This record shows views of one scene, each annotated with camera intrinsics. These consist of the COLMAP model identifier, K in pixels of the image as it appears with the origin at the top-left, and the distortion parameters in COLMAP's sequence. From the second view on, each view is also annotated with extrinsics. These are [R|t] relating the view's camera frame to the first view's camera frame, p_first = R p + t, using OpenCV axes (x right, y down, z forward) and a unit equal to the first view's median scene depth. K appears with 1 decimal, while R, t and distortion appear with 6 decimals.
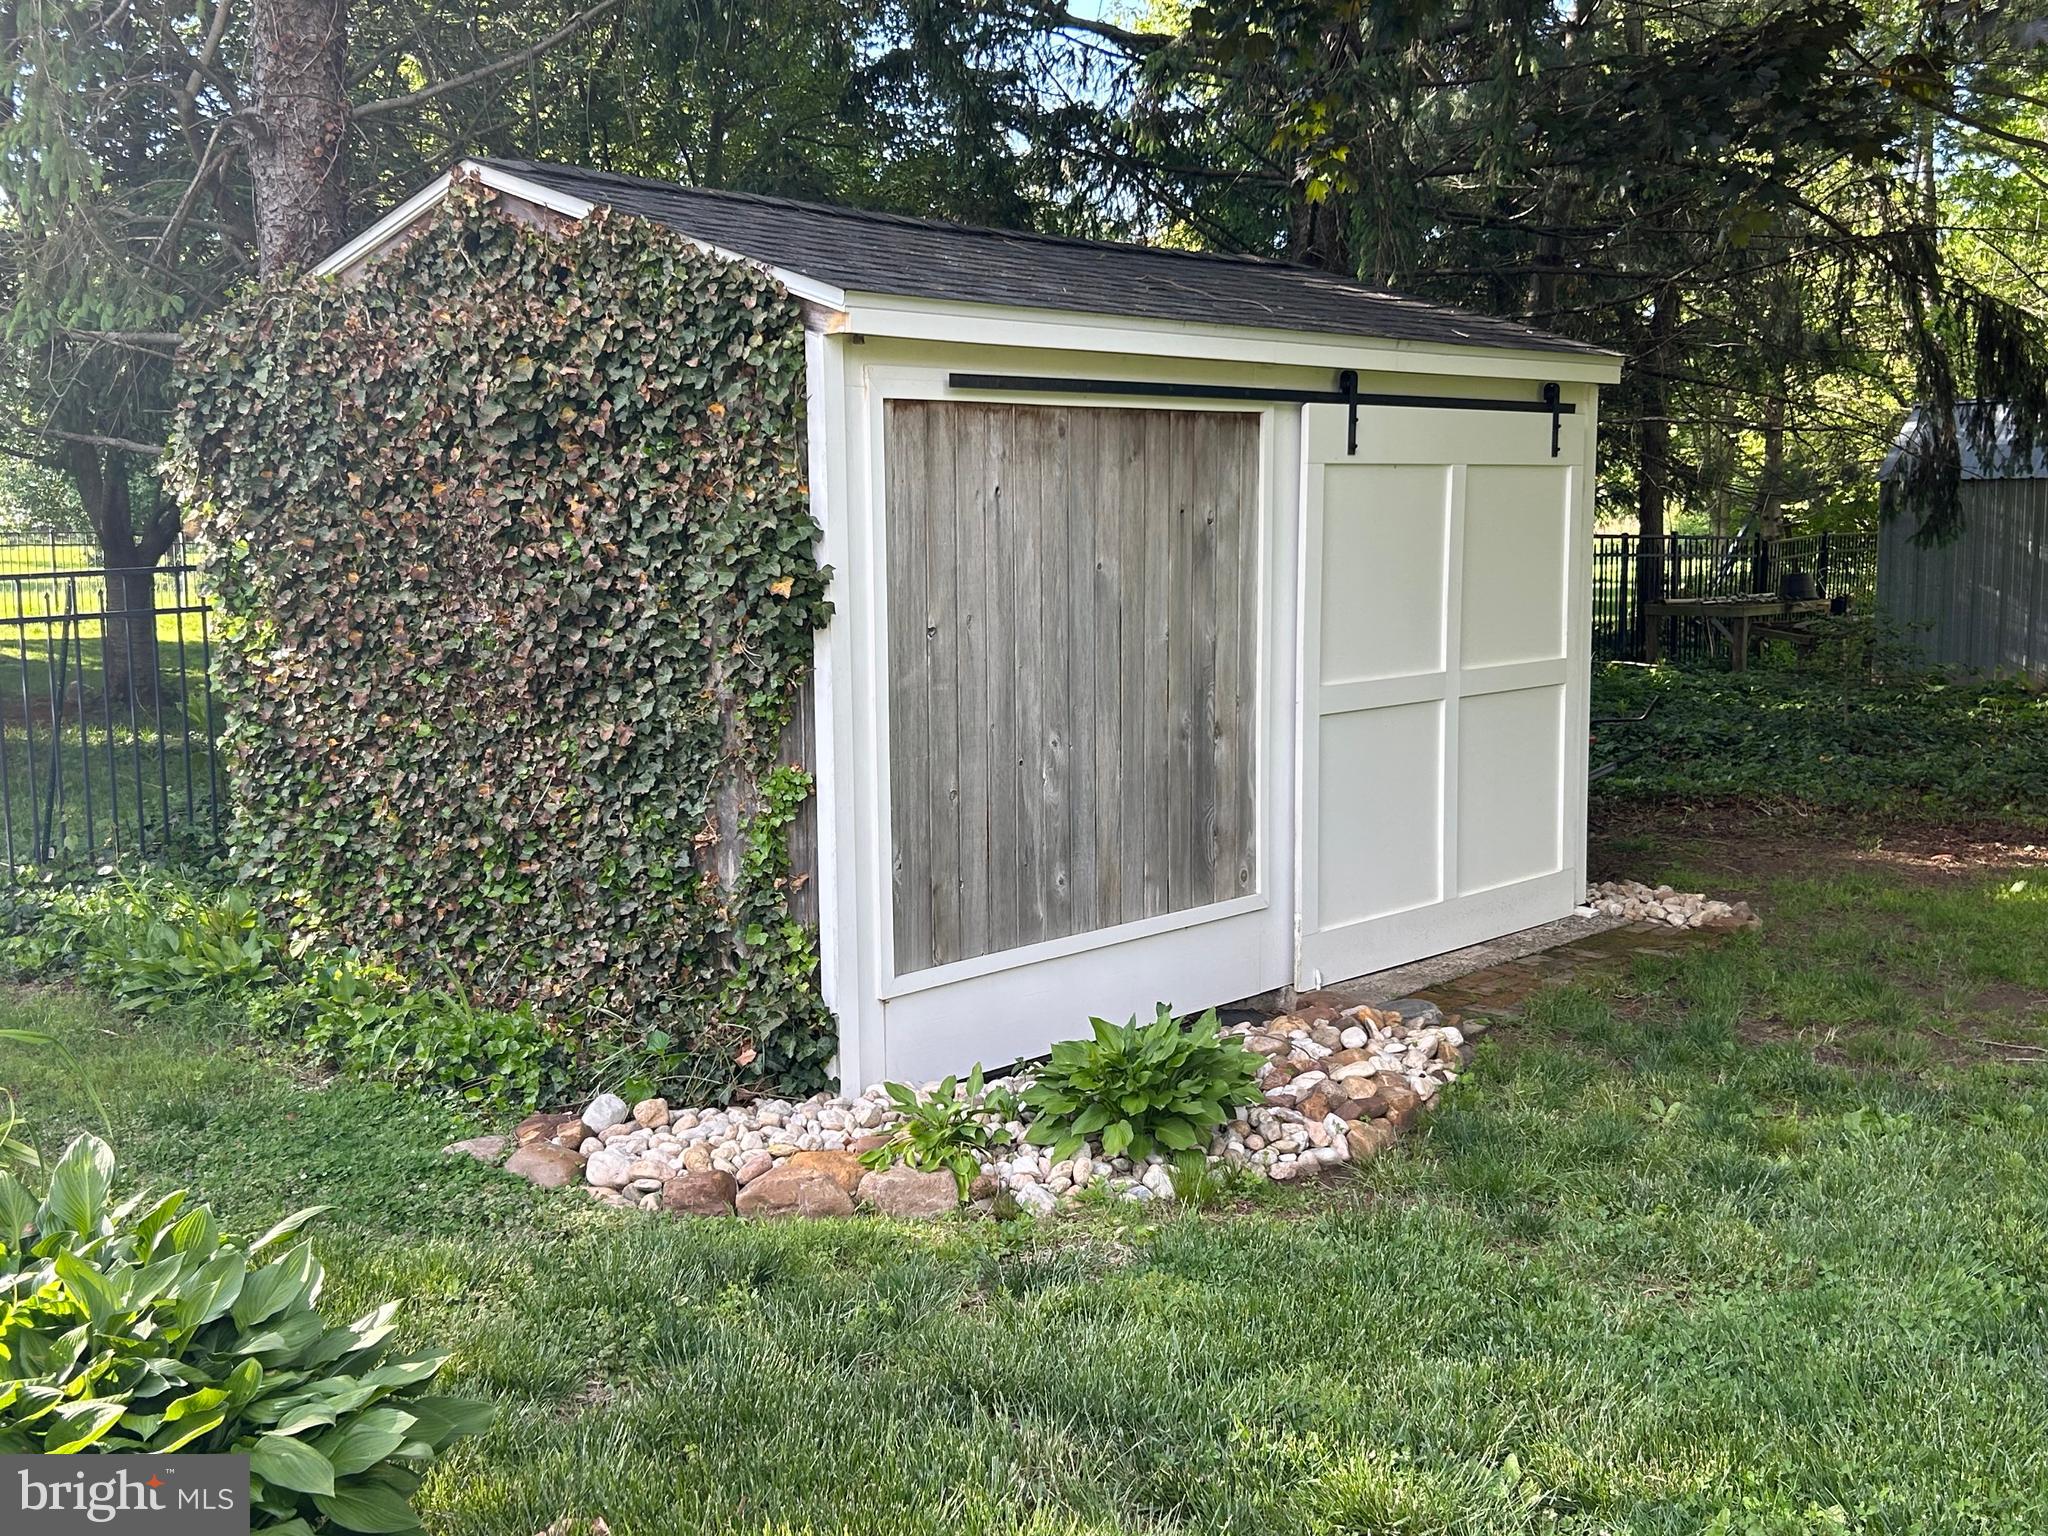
lens RADIAL K [[2211.8, 0, 1024.1], [0, 2211.8, 800.7], [0, 0, 1]] dist [0.081014, 0.000000]
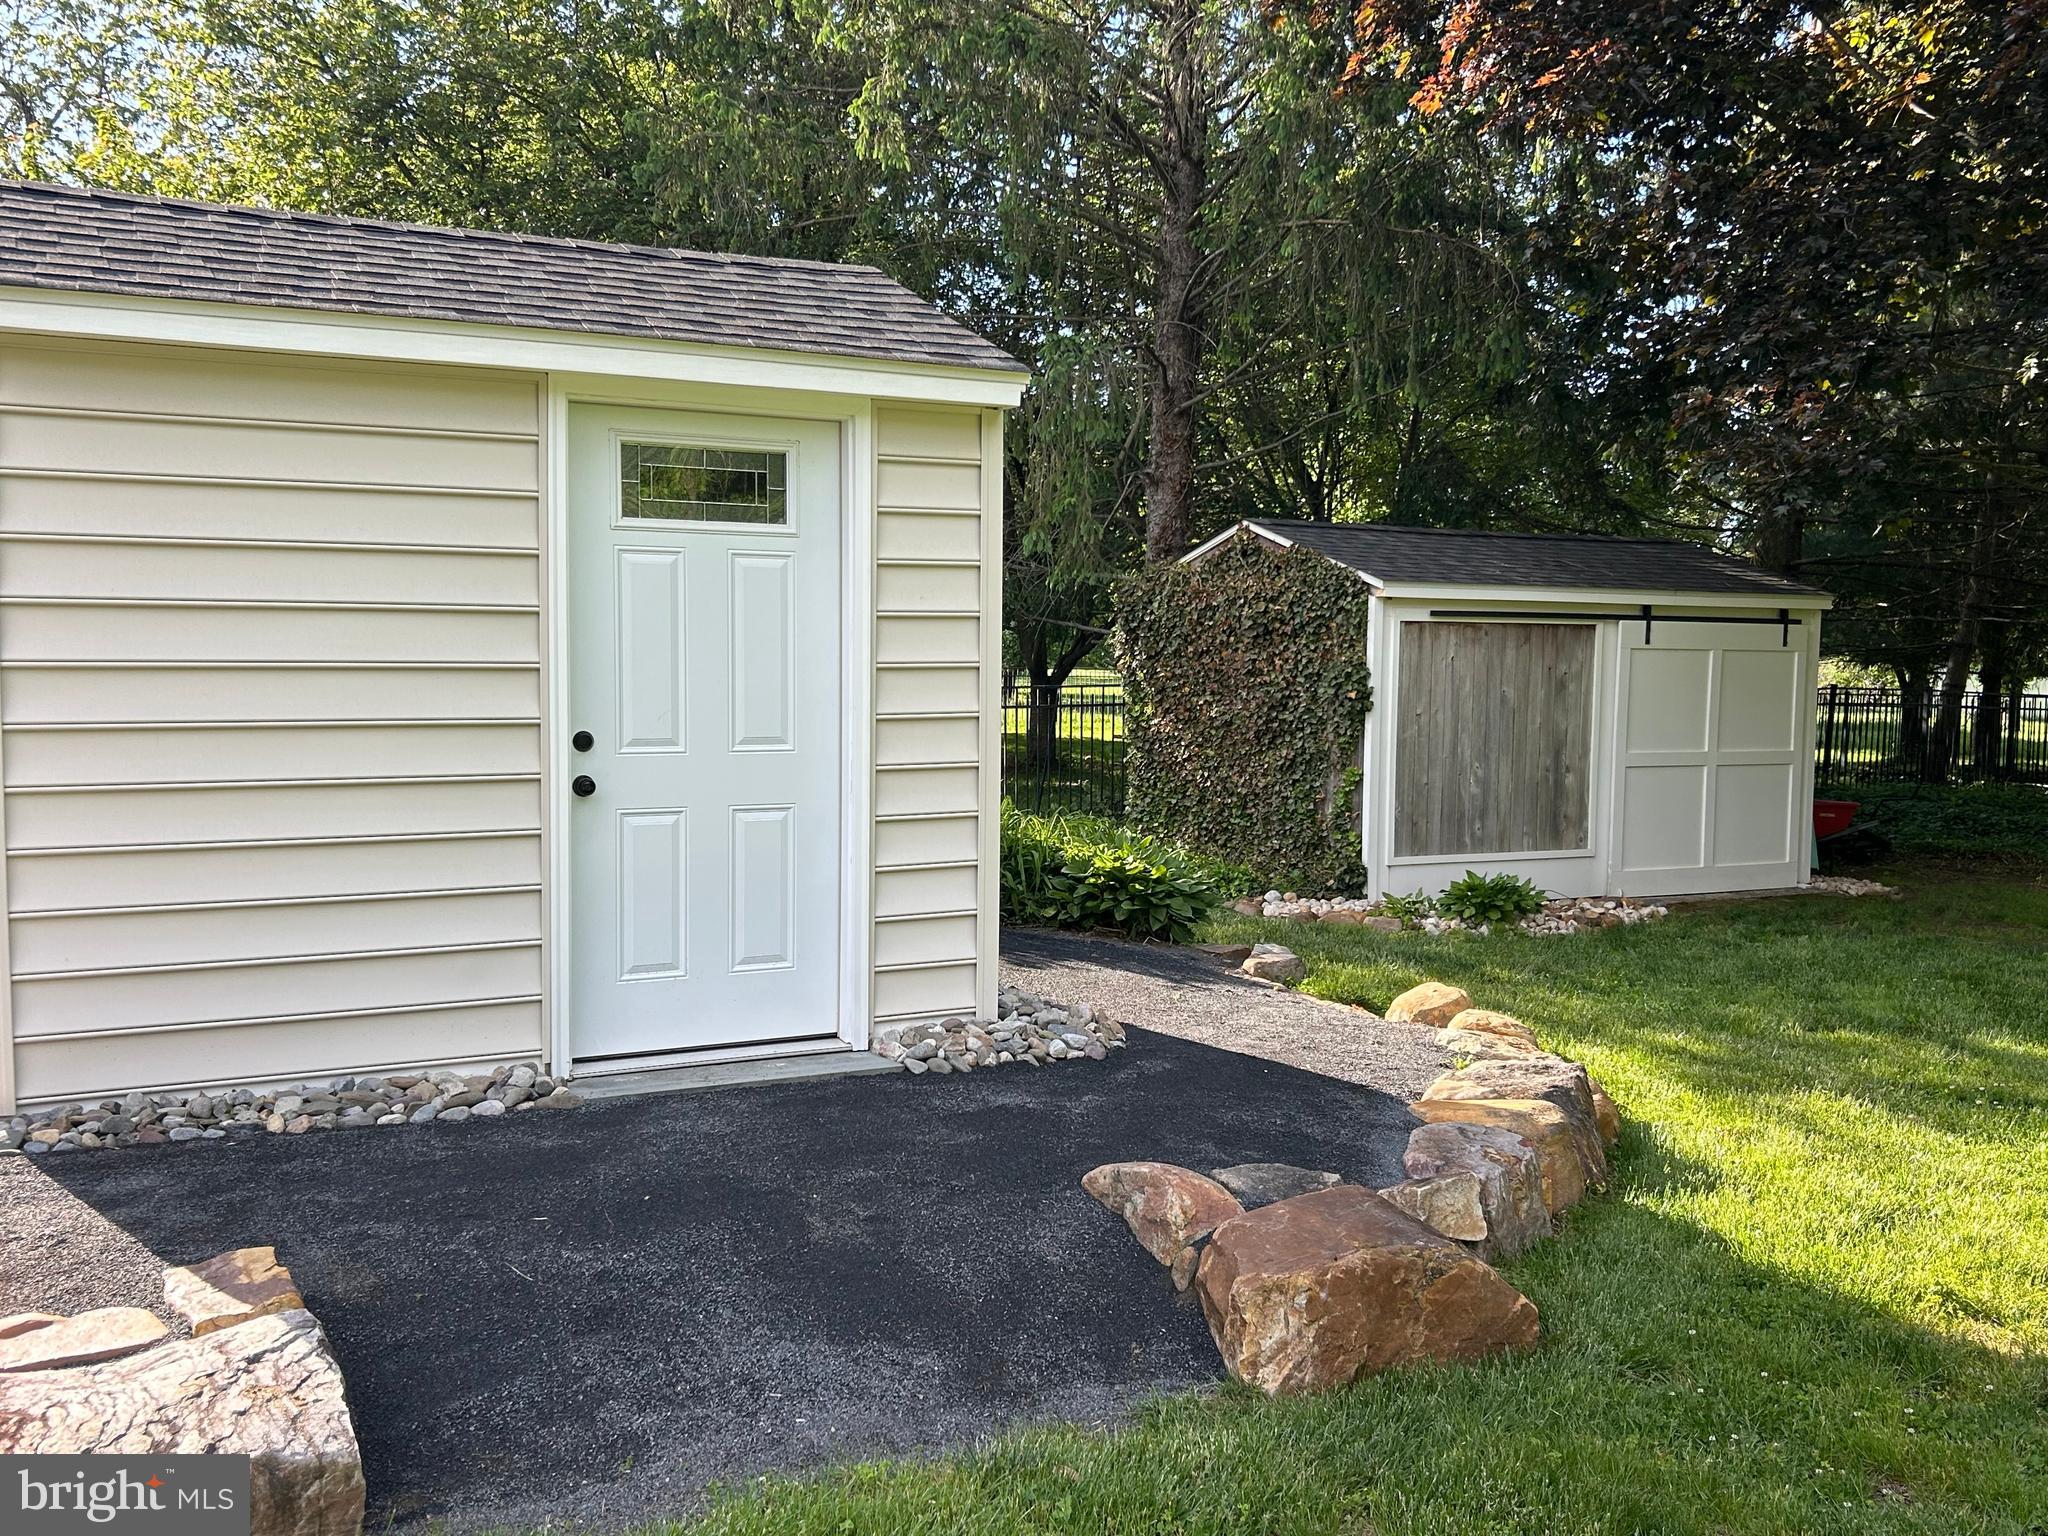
lens RADIAL K [[1903.3, 0, 1013.9], [0, 1903.3, 759.3], [0, 0, 1]] dist [0.062418, 0.000000]
pose [[0.935243, 0.040903, -0.351635, 0.257289], [-0.068025, 0.995556, -0.065119, 0.125638], [0.347409, 0.084822, 0.933870, -1.006709]]
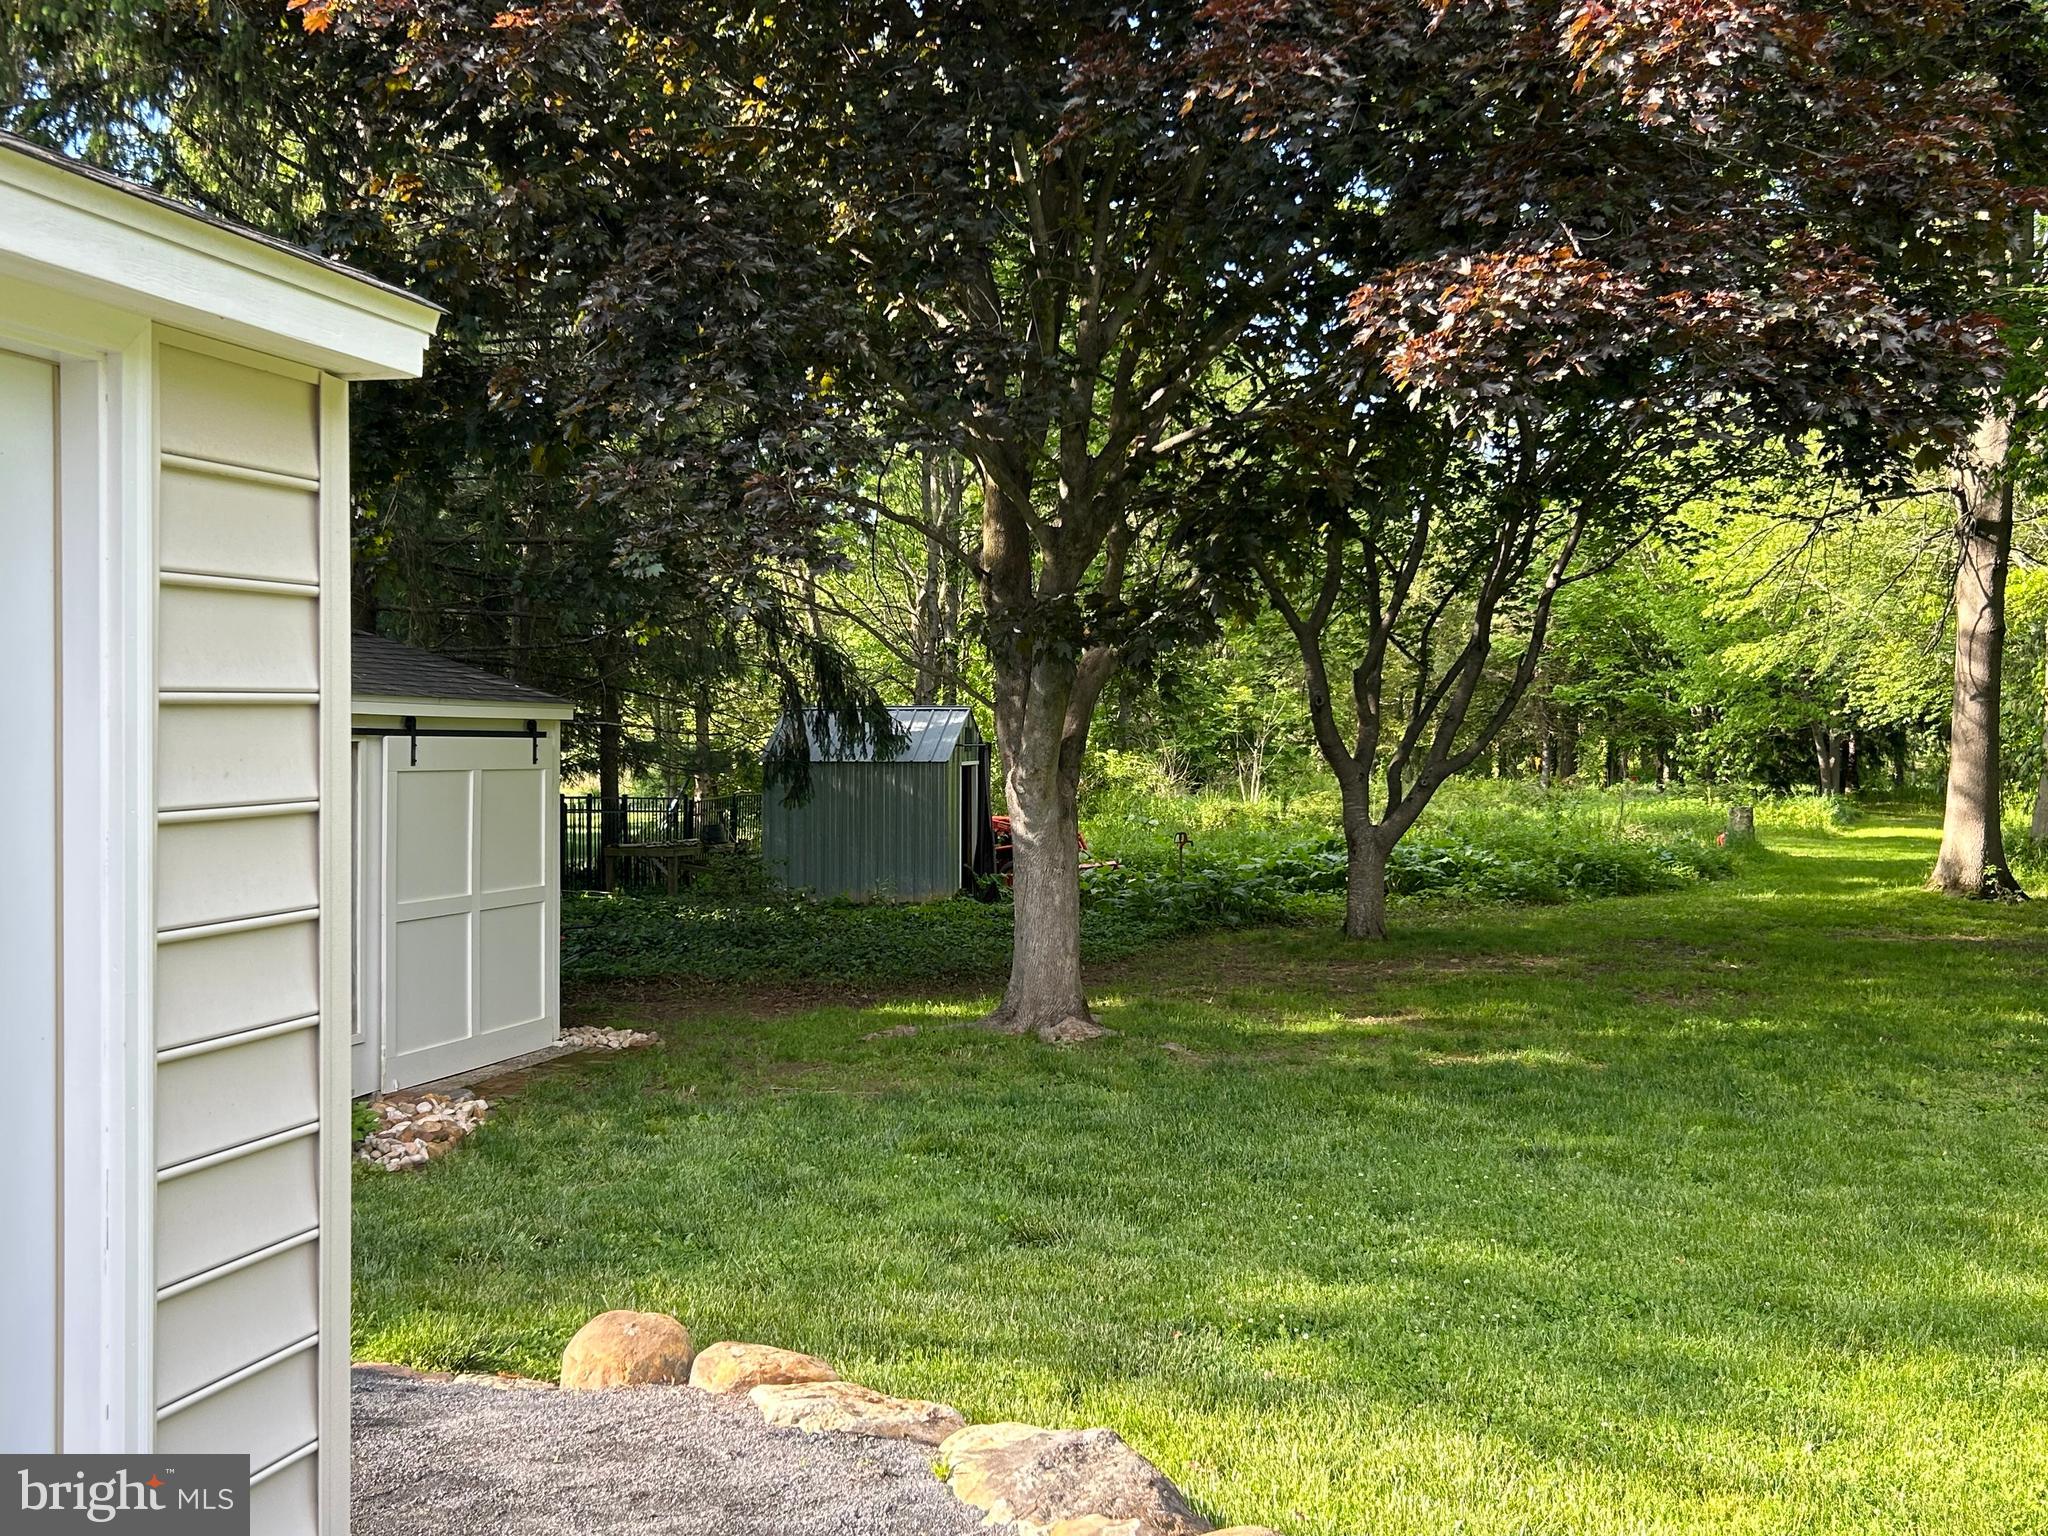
lens RADIAL K [[2032.2, 0, 1036.4], [0, 2032.2, 760.4], [0, 0, 1]] dist [0.031455, 0.000000]
pose [[0.890451, 0.009922, 0.454972, -0.147826], [0.048511, 0.991996, -0.116576, 0.046400], [-0.452487, 0.125876, 0.882843, -0.631892]]
